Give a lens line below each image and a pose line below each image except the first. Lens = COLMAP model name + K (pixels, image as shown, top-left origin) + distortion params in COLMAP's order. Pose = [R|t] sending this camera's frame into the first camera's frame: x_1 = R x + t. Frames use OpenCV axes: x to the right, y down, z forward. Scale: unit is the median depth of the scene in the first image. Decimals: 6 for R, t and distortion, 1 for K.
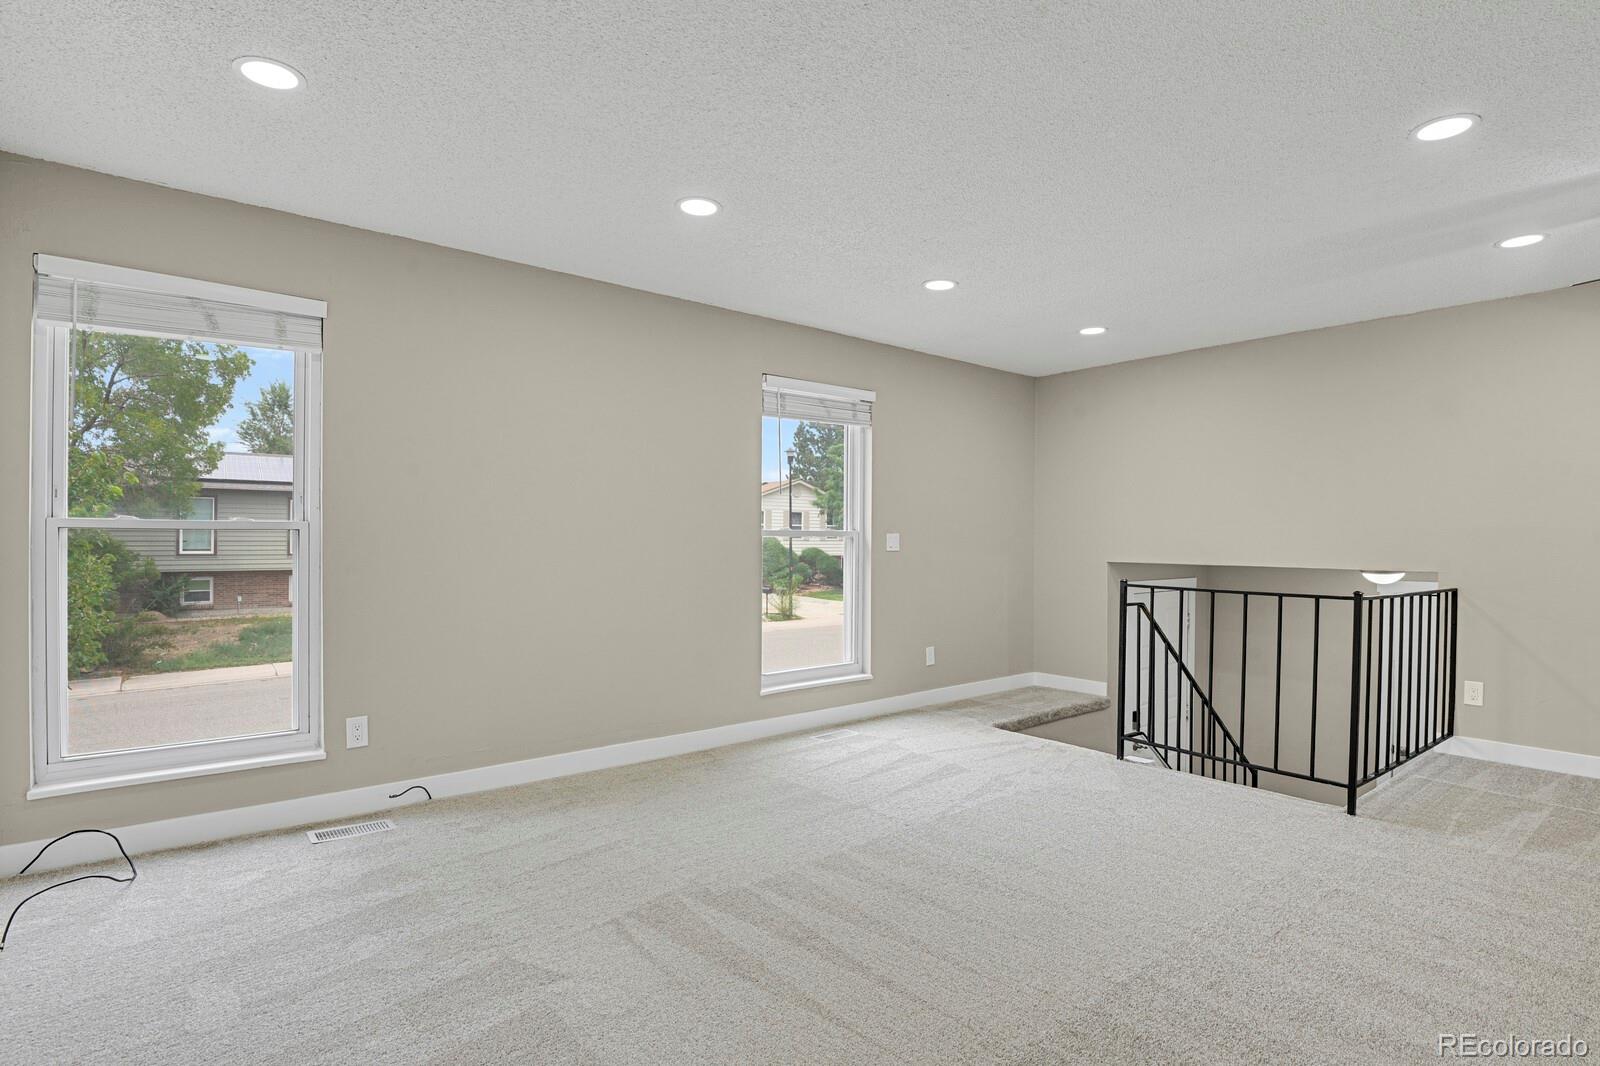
lens RADIAL K [[779.8, 0, 786.8], [0, 779.8, 554.4], [0, 0, 1]] dist [-0.018640, -0.005569]
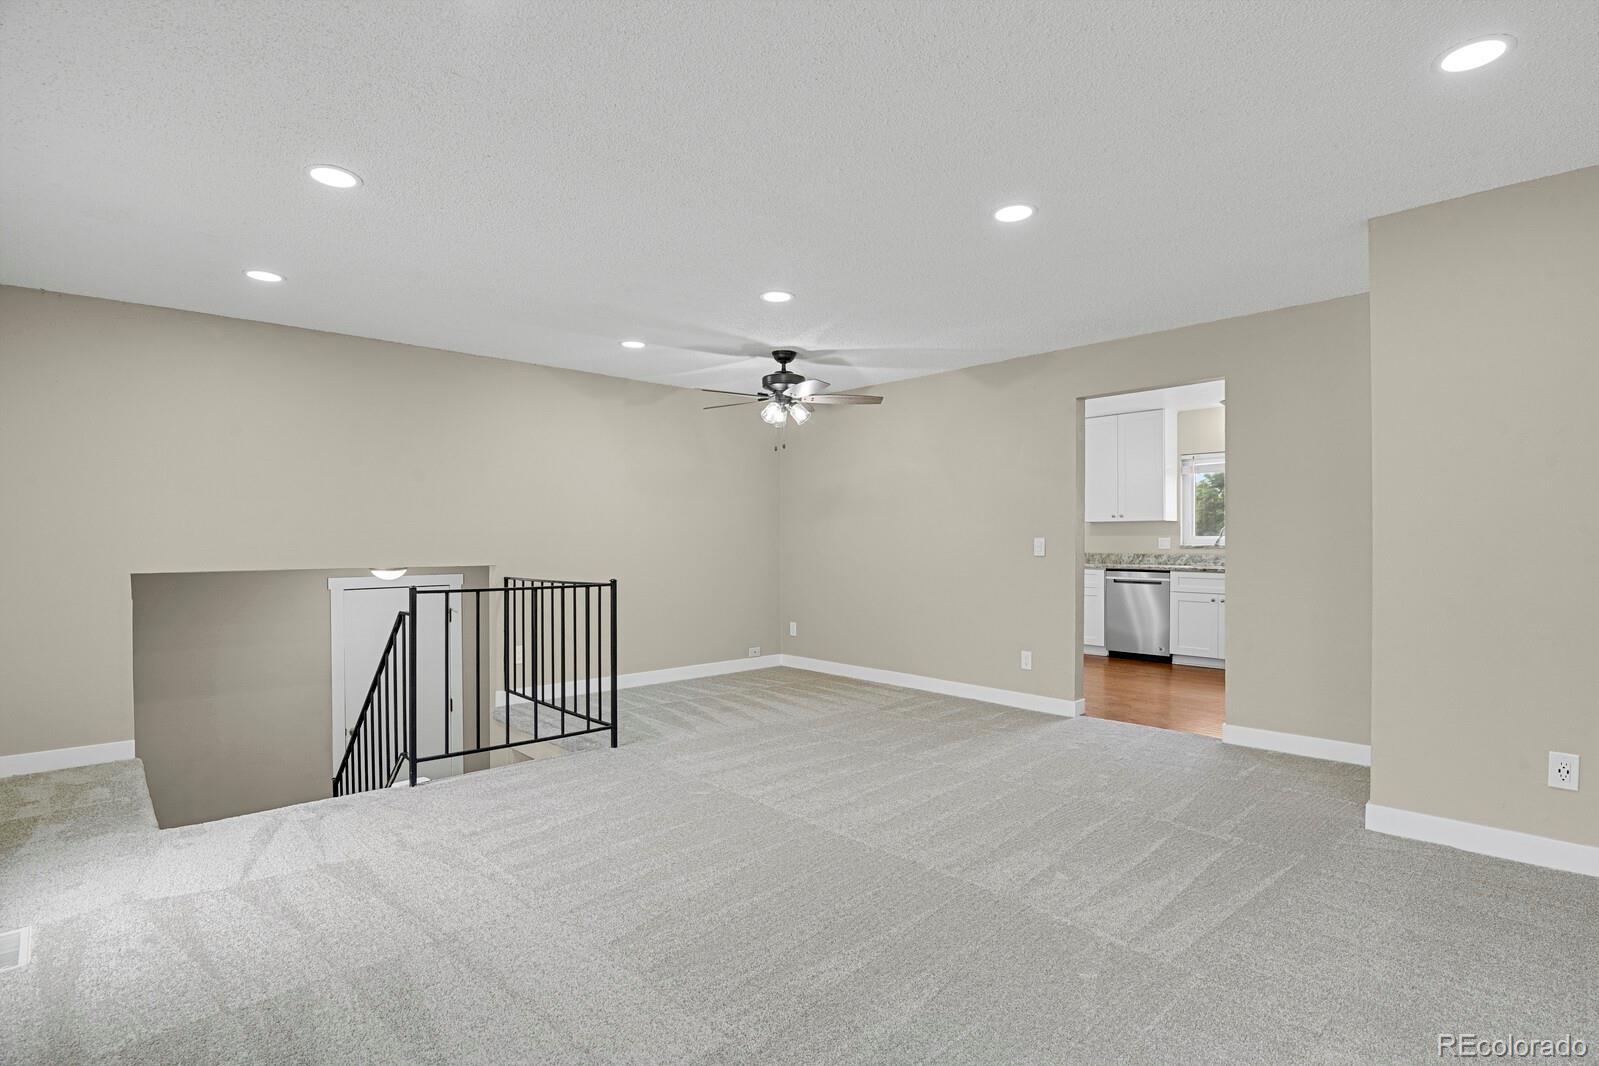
lens RADIAL K [[779.3, 0, 808.3], [0, 779.3, 538.3], [0, 0, 1]] dist [-0.018640, -0.005569]
pose [[-0.059964, -0.004881, 0.998189, -0.492526], [0.023768, 0.999698, 0.006316, -0.017543], [-0.997918, 0.024104, -0.059830, 0.591679]]
